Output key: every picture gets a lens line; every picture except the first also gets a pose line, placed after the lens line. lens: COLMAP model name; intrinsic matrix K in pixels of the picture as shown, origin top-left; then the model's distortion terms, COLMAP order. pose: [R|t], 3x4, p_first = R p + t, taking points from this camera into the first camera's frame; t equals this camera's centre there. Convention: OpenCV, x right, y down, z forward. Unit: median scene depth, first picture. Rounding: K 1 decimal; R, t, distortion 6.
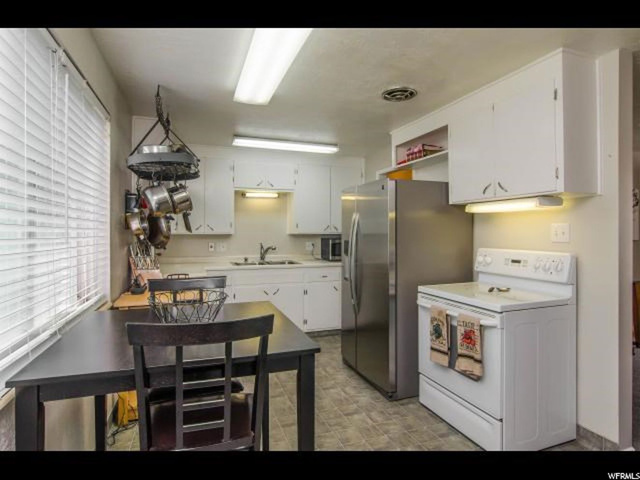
lens RADIAL K [[344.5, 0, 320.0], [0, 344.5, 240.0], [0, 0, 1]] dist [-0.001349, 0.000162]
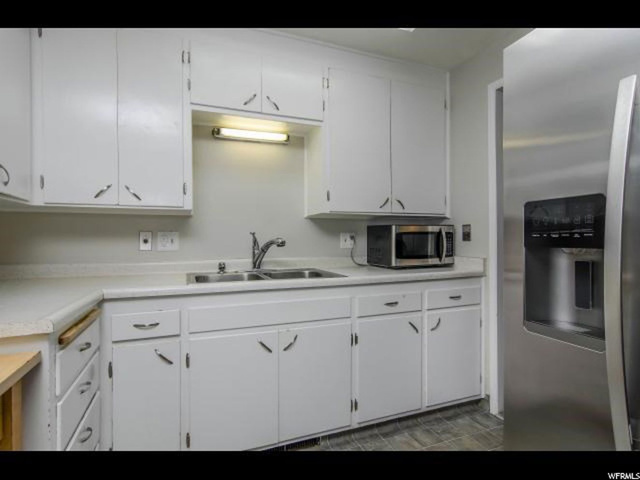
lens RADIAL K [[353.3, 0, 320.0], [0, 353.3, 240.0], [0, 0, 1]] dist [-0.000413, 0.001134]
pose [[0.999662, -0.011508, 0.023302, -0.090448], [0.011937, 0.999760, -0.018356, 0.028769], [-0.023085, 0.018628, 0.999560, 0.508033]]
